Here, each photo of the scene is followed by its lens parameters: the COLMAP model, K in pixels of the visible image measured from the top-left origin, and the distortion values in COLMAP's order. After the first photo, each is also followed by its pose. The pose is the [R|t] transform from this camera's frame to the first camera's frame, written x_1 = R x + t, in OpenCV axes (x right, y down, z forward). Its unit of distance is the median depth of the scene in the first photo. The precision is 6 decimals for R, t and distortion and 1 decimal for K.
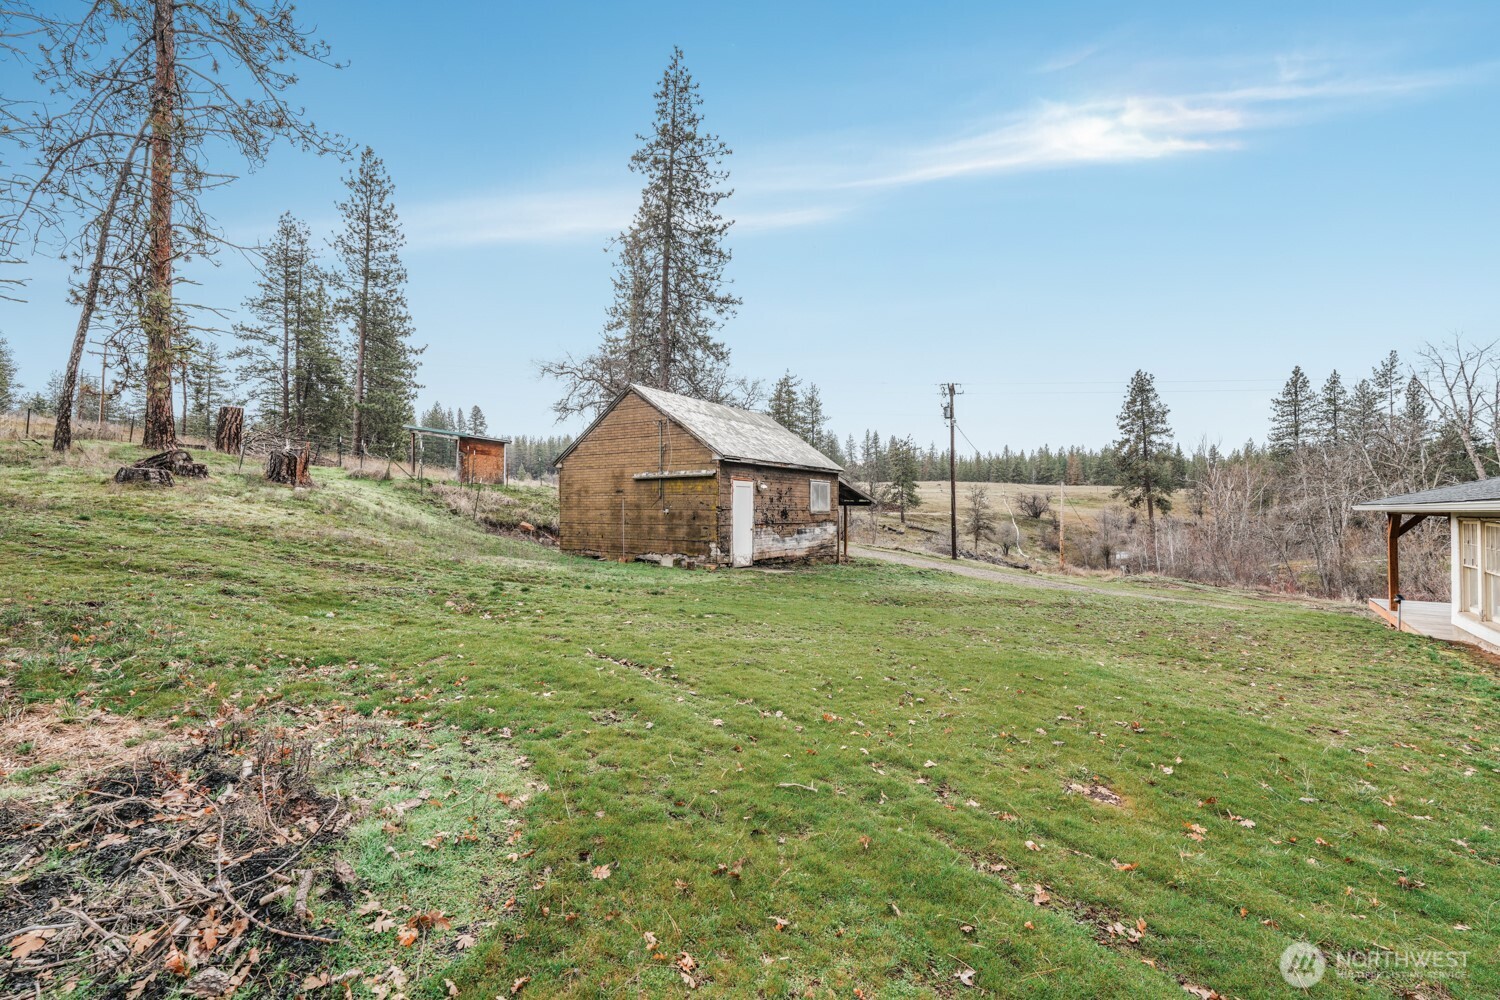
lens RADIAL K [[660.4, 0, 744.5], [0, 660.4, 497.9], [0, 0, 1]] dist [0.000991, 0.000722]
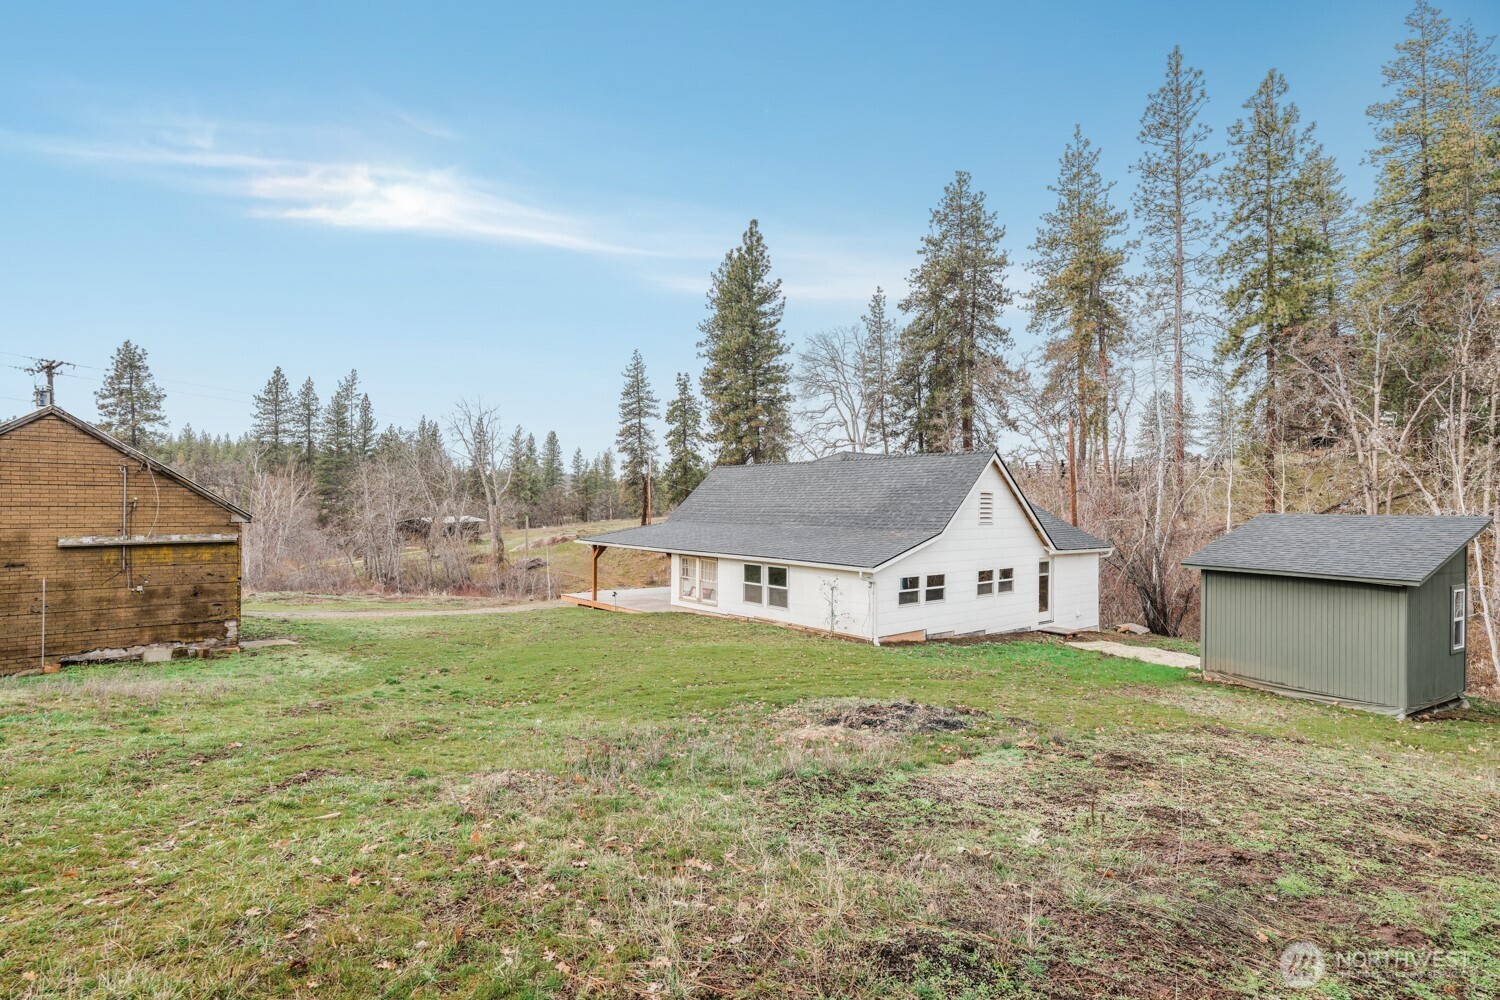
lens RADIAL K [[753.2, 0, 749.1], [0, 753.2, 497.3], [0, 0, 1]] dist [0.002841, 0.000247]
pose [[0.230304, 0.007722, 0.973088, -0.765176], [-0.027267, 0.999627, -0.001480, -0.097766], [-0.972737, -0.026193, 0.230429, 0.127762]]
